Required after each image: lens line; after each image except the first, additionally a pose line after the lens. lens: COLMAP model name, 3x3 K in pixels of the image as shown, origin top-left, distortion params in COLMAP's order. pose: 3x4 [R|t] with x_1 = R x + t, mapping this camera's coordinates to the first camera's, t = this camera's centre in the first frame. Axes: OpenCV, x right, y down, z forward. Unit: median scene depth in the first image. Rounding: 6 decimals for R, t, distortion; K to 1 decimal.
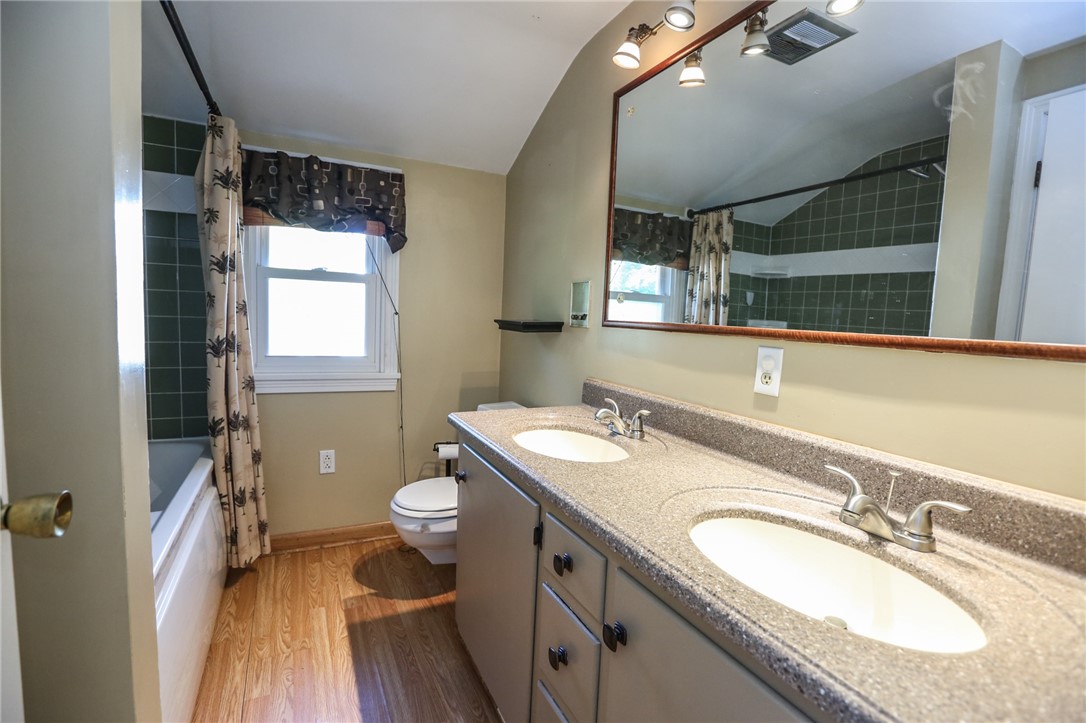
lens RADIAL K [[491.8, 0, 541.1], [0, 491.8, 358.1], [0, 0, 1]] dist [-0.056409, 0.018793]
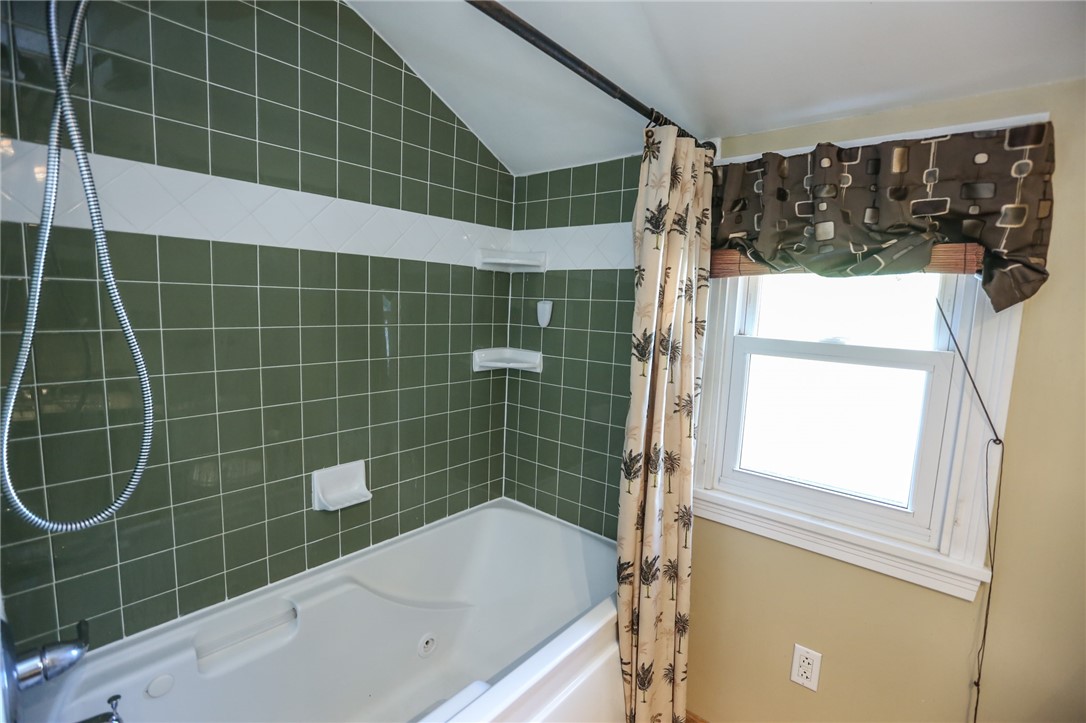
lens RADIAL K [[491.8, 0, 541.1], [0, 491.8, 358.1], [0, 0, 1]] dist [-0.056409, 0.018793]
pose [[0.384614, 0.074999, -0.920026, -0.070739], [-0.106834, 0.993613, 0.036336, -0.157987], [0.916874, 0.084315, 0.390170, 0.501821]]
